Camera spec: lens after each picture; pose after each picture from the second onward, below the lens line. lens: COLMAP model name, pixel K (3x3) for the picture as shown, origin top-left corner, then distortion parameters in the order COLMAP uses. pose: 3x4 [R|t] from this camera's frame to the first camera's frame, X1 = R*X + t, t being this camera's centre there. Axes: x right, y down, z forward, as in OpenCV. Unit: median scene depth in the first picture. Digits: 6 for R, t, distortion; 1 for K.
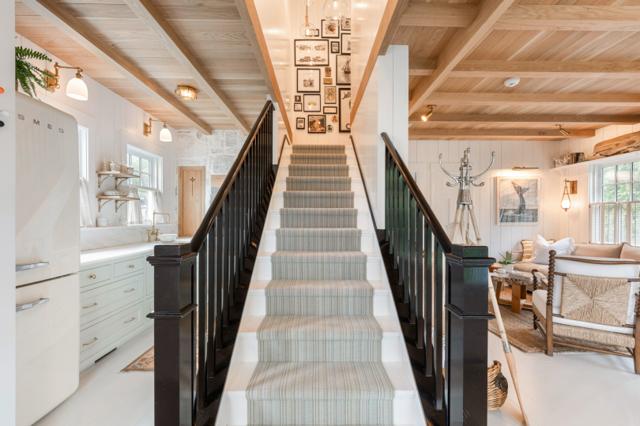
lens RADIAL K [[269.5, 0, 318.3], [0, 269.5, 219.3], [0, 0, 1]] dist [0.000893, 0.001029]
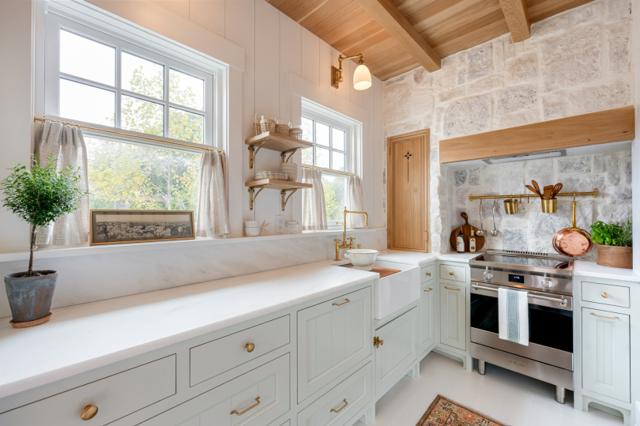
lens RADIAL K [[269.5, 0, 323.7], [0, 269.5, 213.1], [0, 0, 1]] dist [0.000893, 0.001029]
pose [[0.723879, -0.016081, -0.689740, -0.244285], [-0.000257, 0.999722, -0.023578, -0.005587], [0.689927, 0.017245, 0.723673, 0.559261]]
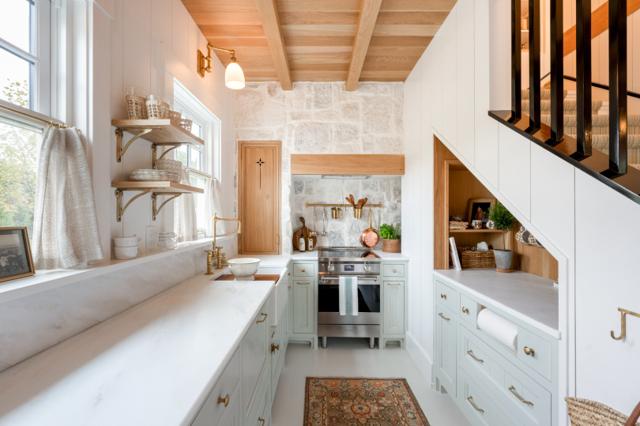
lens RADIAL K [[269.5, 0, 318.7], [0, 269.5, 213.6], [0, 0, 1]] dist [0.000893, 0.001029]
pose [[0.999674, -0.007186, -0.024518, -0.406619], [0.006858, 0.999886, -0.013446, -0.024932], [0.024612, 0.013274, 0.999609, 0.487549]]
